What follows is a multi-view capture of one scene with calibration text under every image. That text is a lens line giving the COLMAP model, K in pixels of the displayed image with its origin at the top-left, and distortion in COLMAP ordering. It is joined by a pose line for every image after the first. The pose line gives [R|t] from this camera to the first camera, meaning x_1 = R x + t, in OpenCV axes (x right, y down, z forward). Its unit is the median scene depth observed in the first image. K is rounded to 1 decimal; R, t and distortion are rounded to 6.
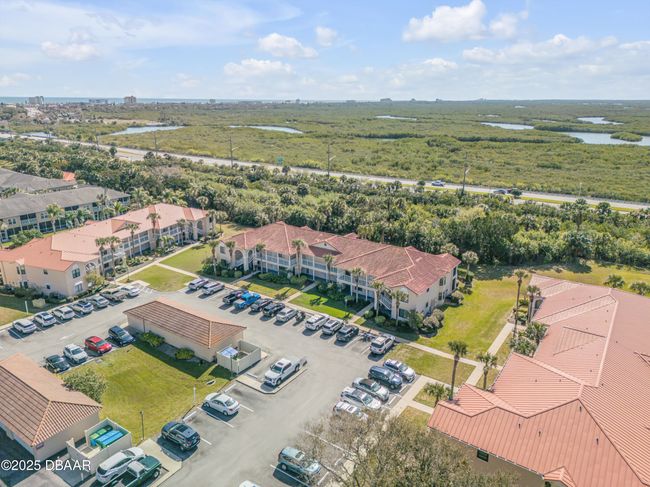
lens RADIAL K [[448.3, 0, 326.6], [0, 448.3, 243.4], [0, 0, 1]] dist [0.049216, -0.034010]
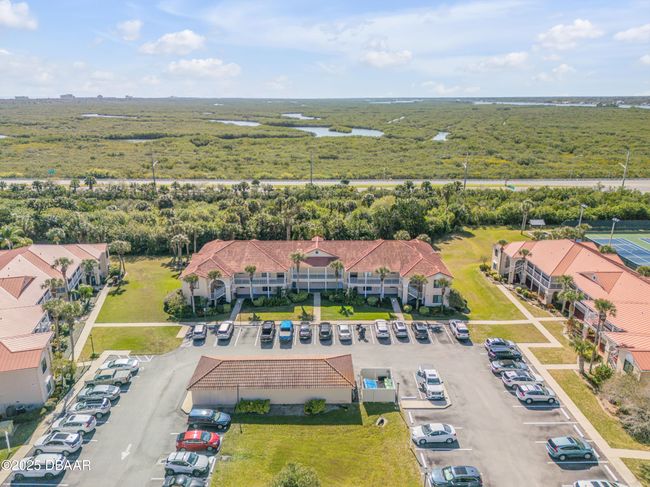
lens RADIAL K [[448.3, 0, 325.6], [0, 448.3, 243.4], [0, 0, 1]] dist [0.049216, -0.034010]
pose [[0.817839, -0.177843, 0.547275, -0.479426], [0.175301, 0.982839, 0.057418, -0.064530], [-0.548095, 0.048980, 0.834981, 0.194154]]
